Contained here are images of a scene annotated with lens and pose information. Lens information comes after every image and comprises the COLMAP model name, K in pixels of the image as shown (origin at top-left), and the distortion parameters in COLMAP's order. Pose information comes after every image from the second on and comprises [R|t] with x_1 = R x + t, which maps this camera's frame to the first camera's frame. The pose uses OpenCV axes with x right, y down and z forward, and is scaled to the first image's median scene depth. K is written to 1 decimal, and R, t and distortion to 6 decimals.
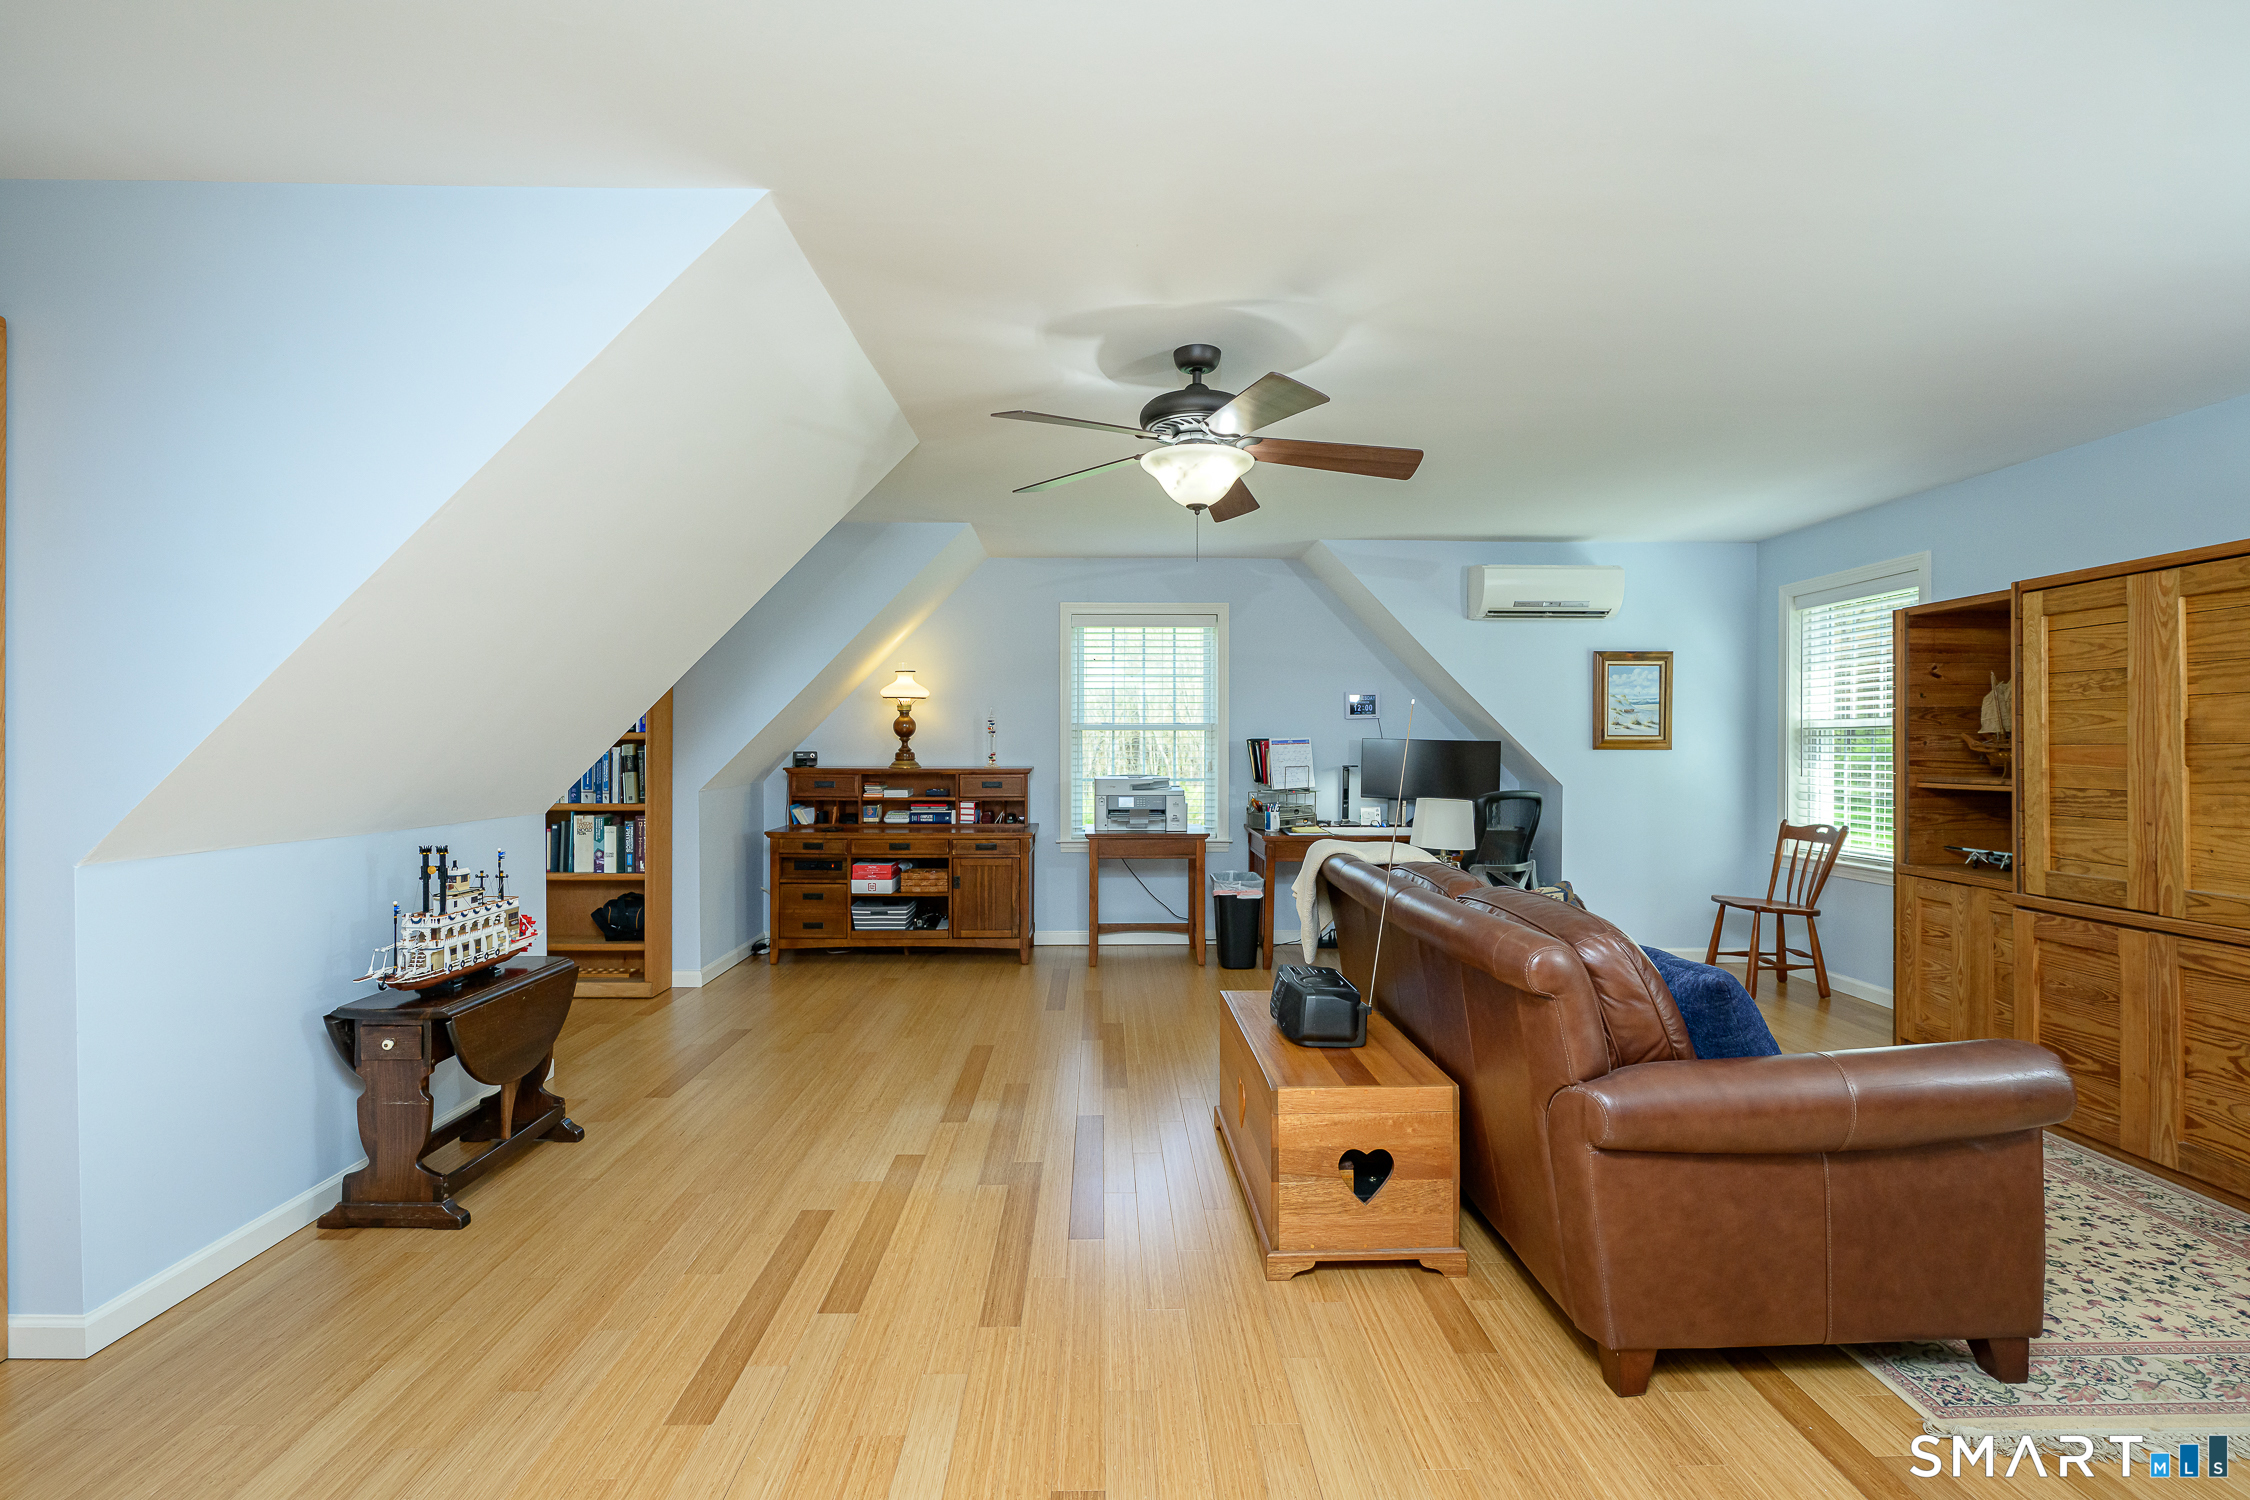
lens RADIAL K [[1069.9, 0, 1130.5], [0, 1069.9, 752.6], [0, 0, 1]] dist [-0.008981, 0.000151]
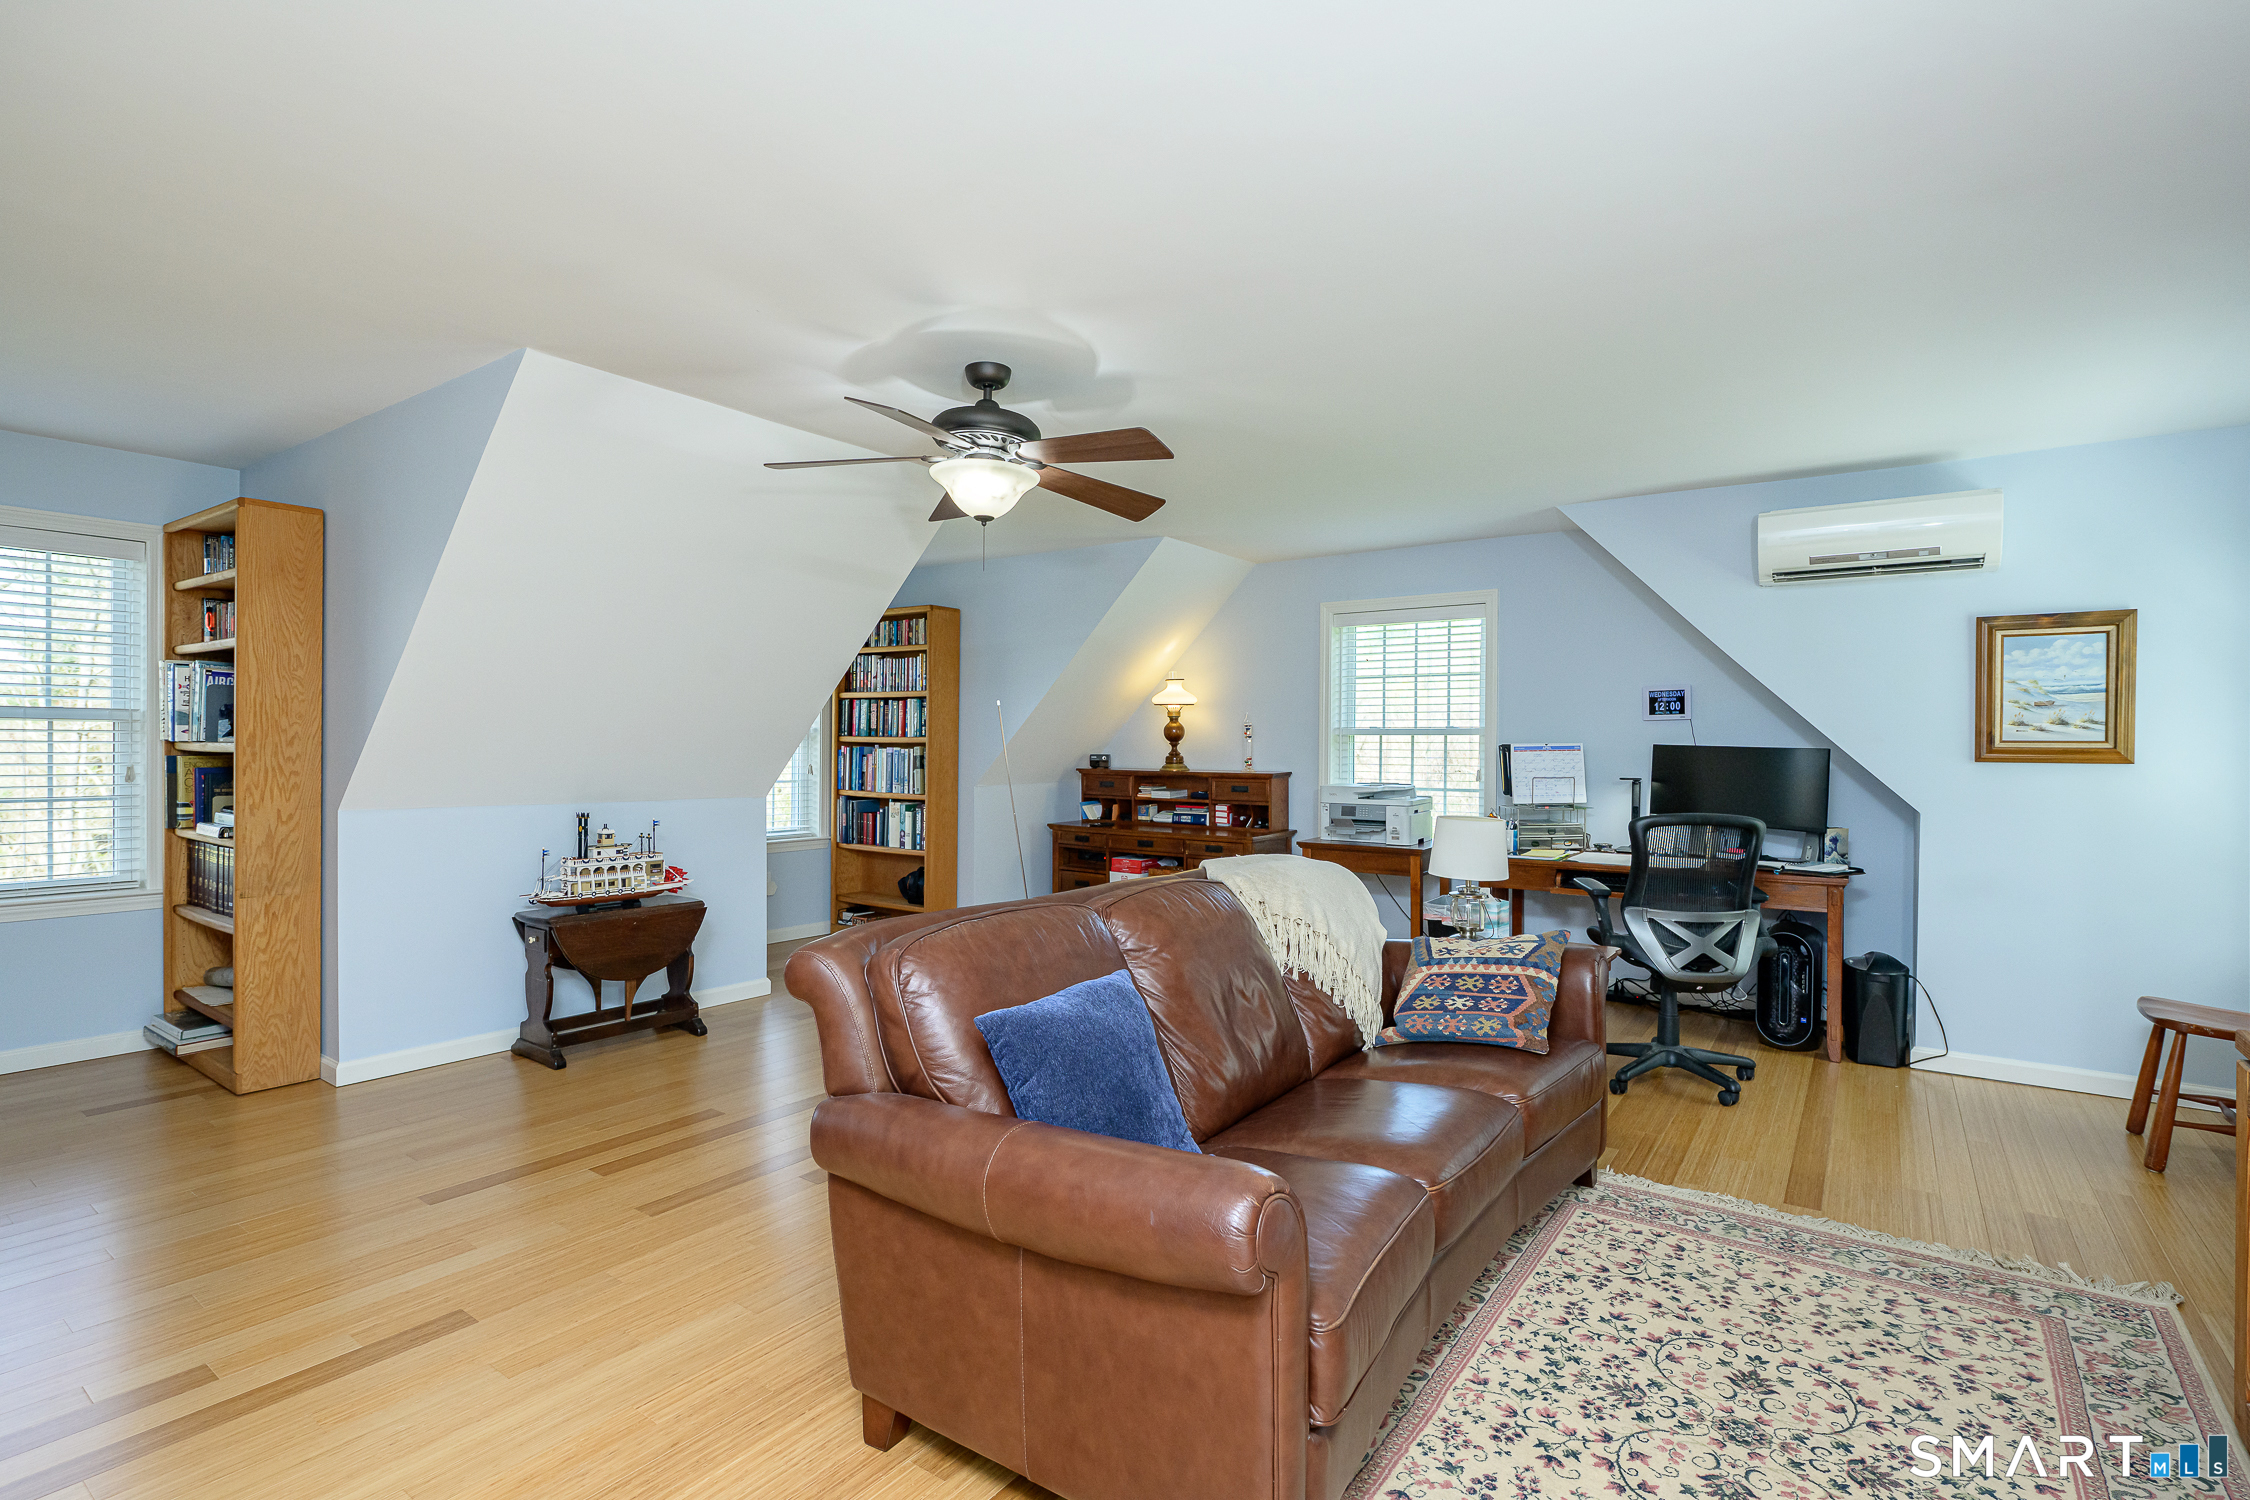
lens RADIAL K [[1069.9, 0, 1131.5], [0, 1069.9, 756.5], [0, 0, 1]] dist [-0.008981, 0.000151]
pose [[0.797589, 0.010407, -0.603112, 0.412928], [-0.011867, 0.999928, 0.001561, -0.000913], [0.603085, 0.005912, 0.797655, 0.133676]]
